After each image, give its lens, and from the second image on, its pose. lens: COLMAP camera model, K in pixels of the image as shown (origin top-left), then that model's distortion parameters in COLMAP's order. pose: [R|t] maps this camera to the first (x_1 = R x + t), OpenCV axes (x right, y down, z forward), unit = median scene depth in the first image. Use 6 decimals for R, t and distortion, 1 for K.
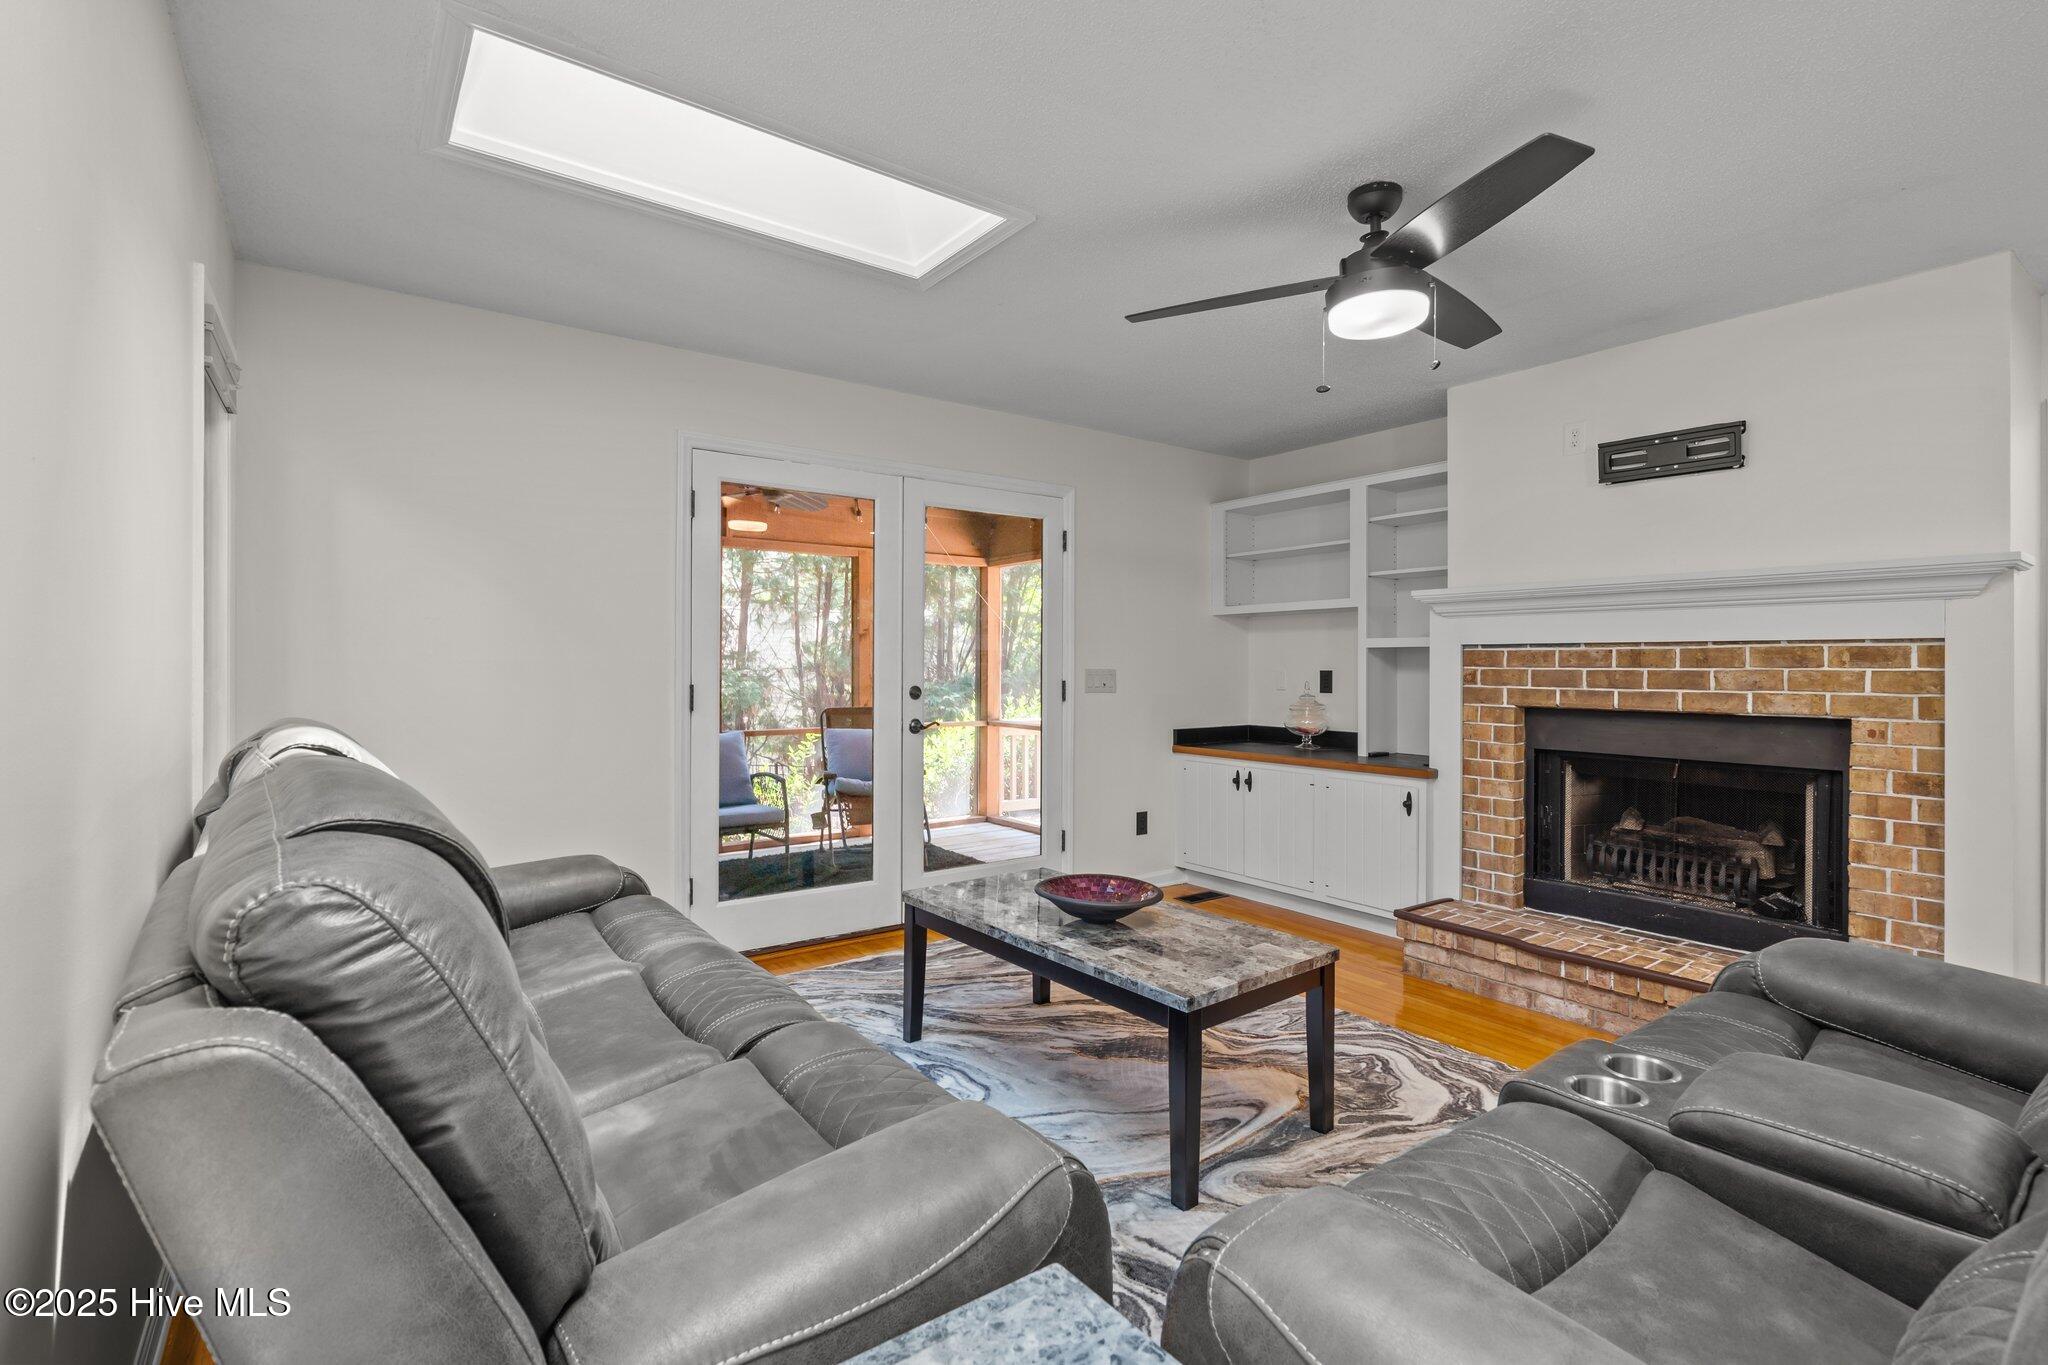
lens RADIAL K [[923.7, 0, 1014.3], [0, 923.7, 668.9], [0, 0, 1]] dist [0.002152, -0.000067]
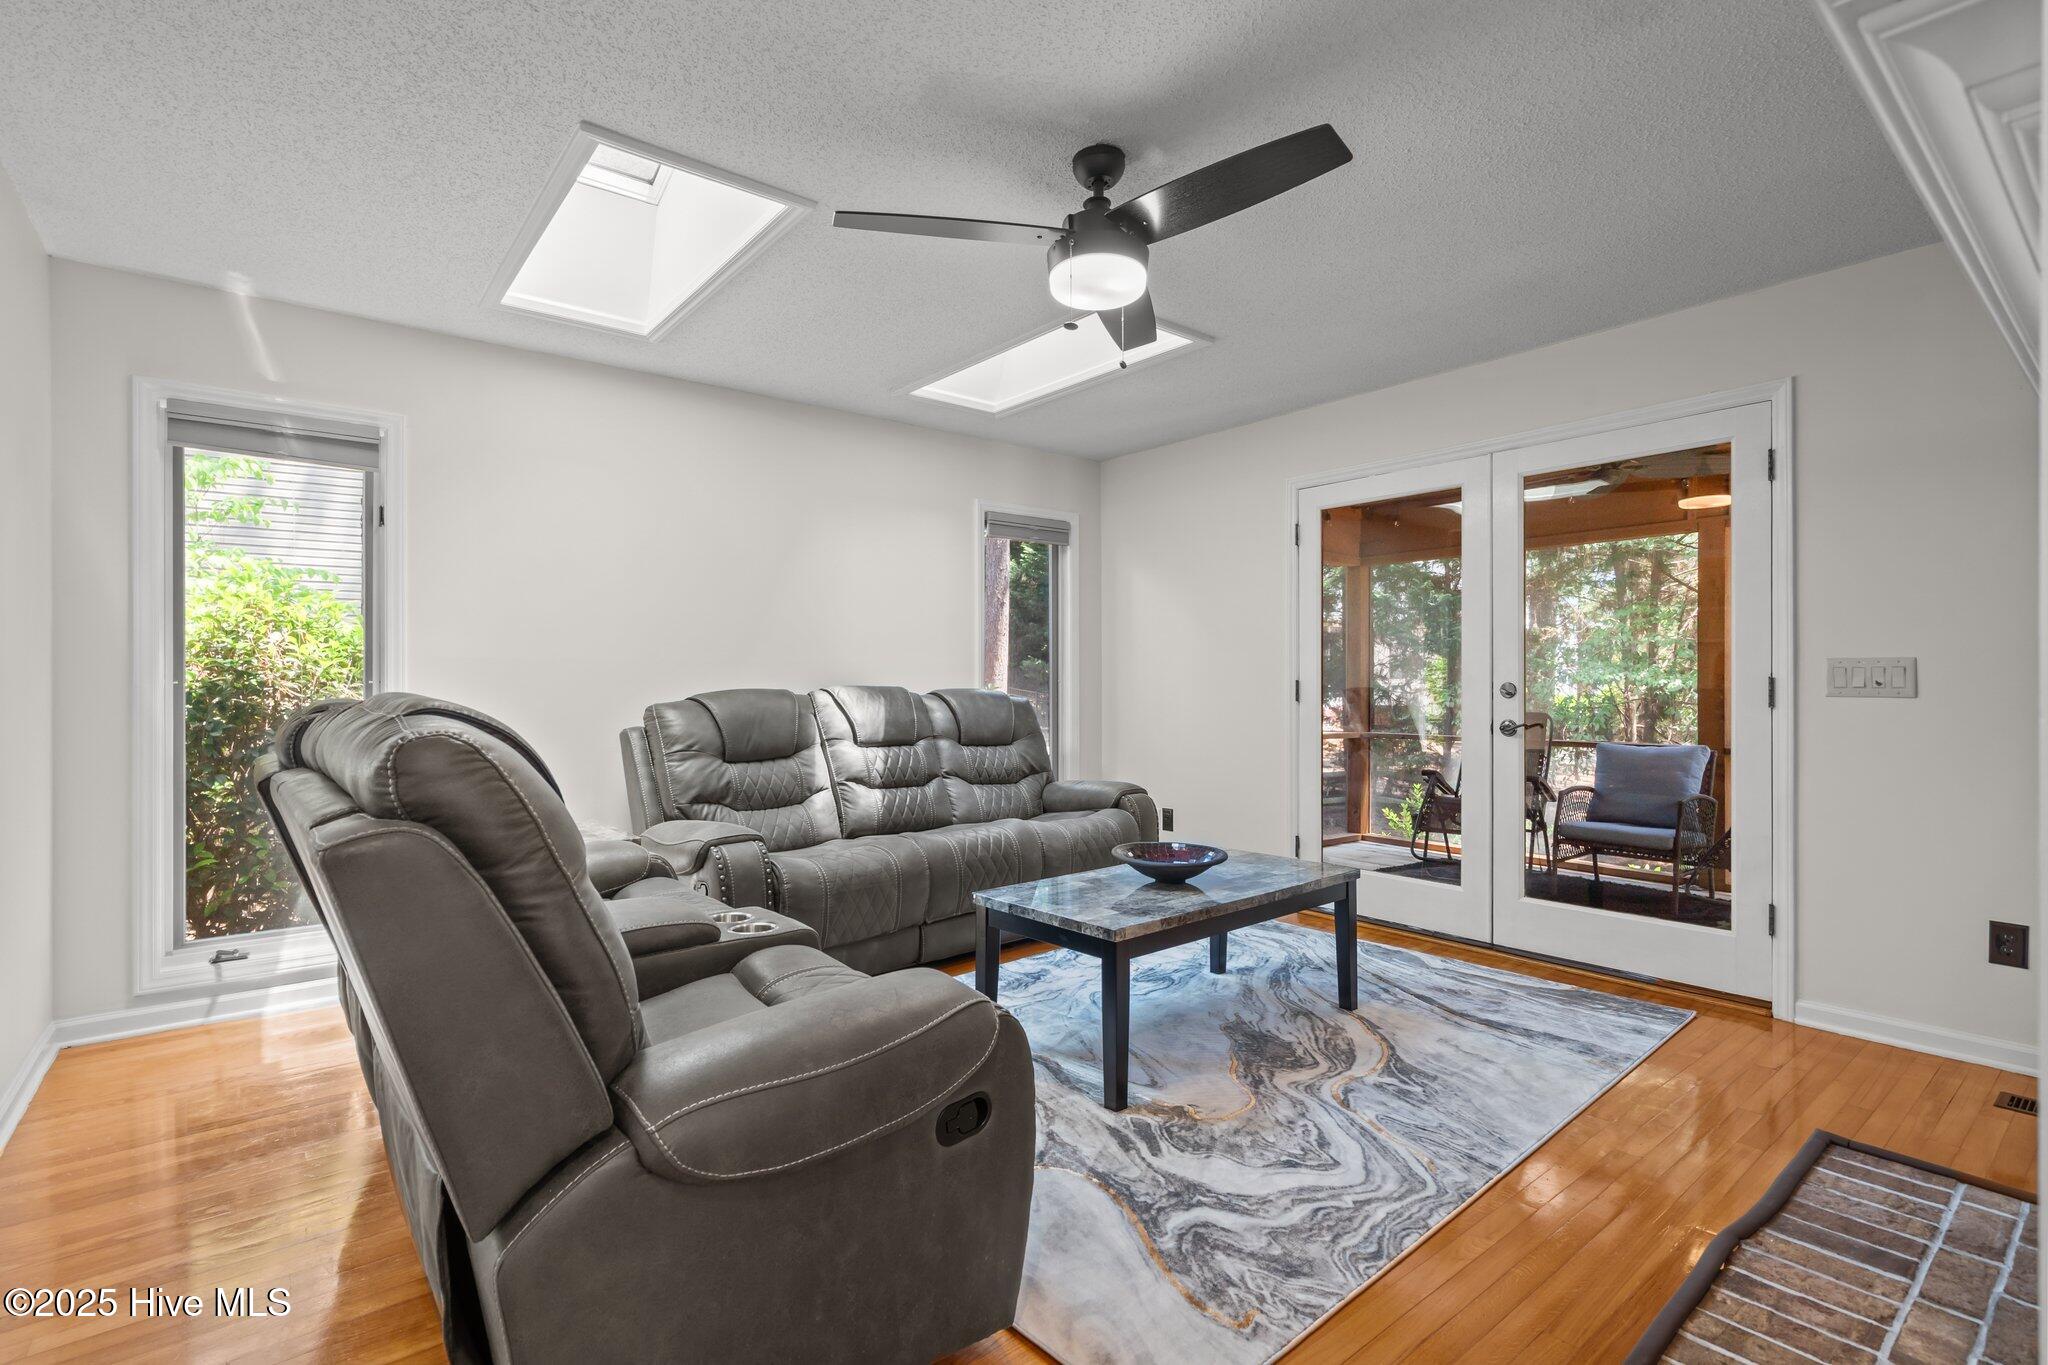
lens RADIAL K [[923.7, 0, 1017.2], [0, 923.7, 687.5], [0, 0, 1]] dist [0.002152, -0.000067]
pose [[0.063529, -0.001213, -0.997979, 1.070588], [-0.000815, 0.999999, -0.001267, 0.035601], [0.997980, 0.000893, 0.063527, 0.670395]]
